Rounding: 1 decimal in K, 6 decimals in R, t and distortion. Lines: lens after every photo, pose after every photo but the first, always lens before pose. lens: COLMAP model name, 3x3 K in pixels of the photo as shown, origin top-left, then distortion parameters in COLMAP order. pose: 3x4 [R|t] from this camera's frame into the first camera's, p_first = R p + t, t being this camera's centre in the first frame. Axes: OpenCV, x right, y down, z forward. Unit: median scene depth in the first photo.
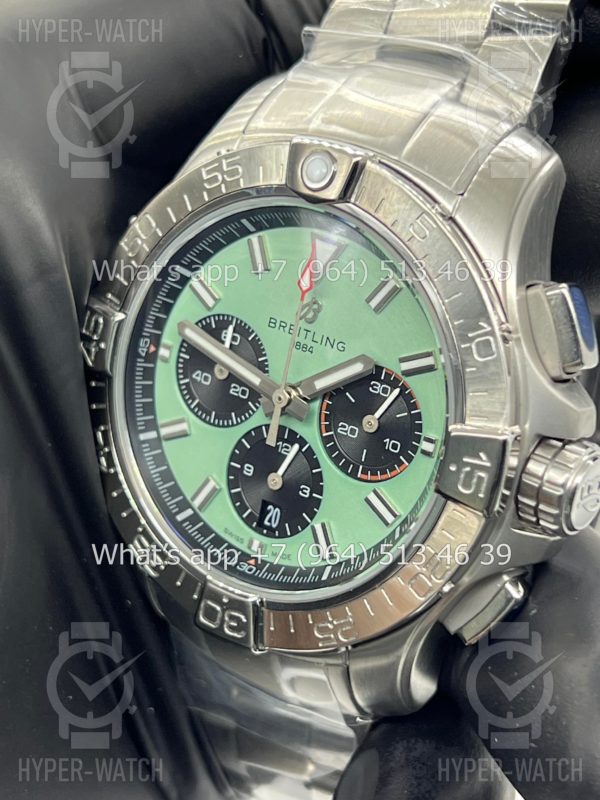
lens RADIAL K [[1883.3, 0, 300.0], [0, 1883.3, 400.0], [0, 0, 1]] dist [0.095022, 0.241306]
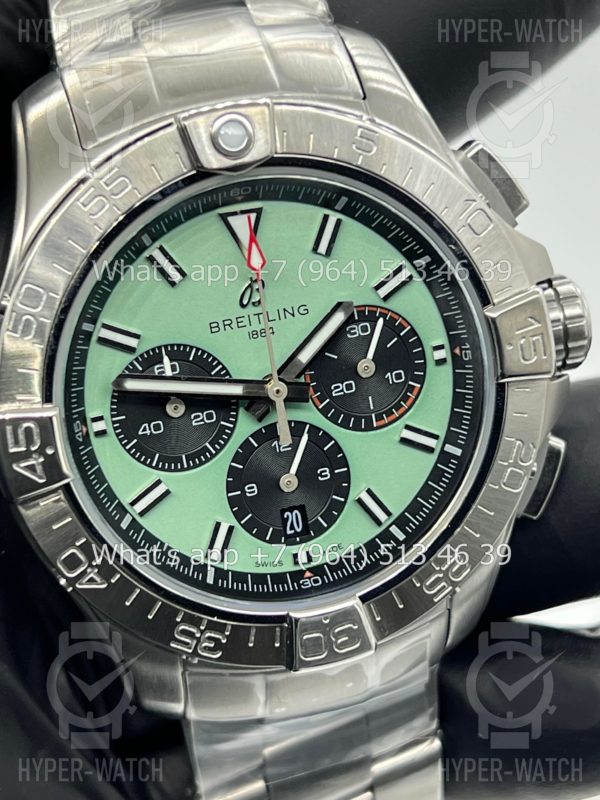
lens RADIAL K [[1883.3, 0, 300.0], [0, 1883.3, 400.0], [0, 0, 1]] dist [0.095022, 0.241306]
pose [[0.644348, -0.451373, 0.617315, -0.547610], [0.460173, 0.873580, 0.158426, -0.131873], [-0.610784, 0.181990, 0.770599, 0.290563]]
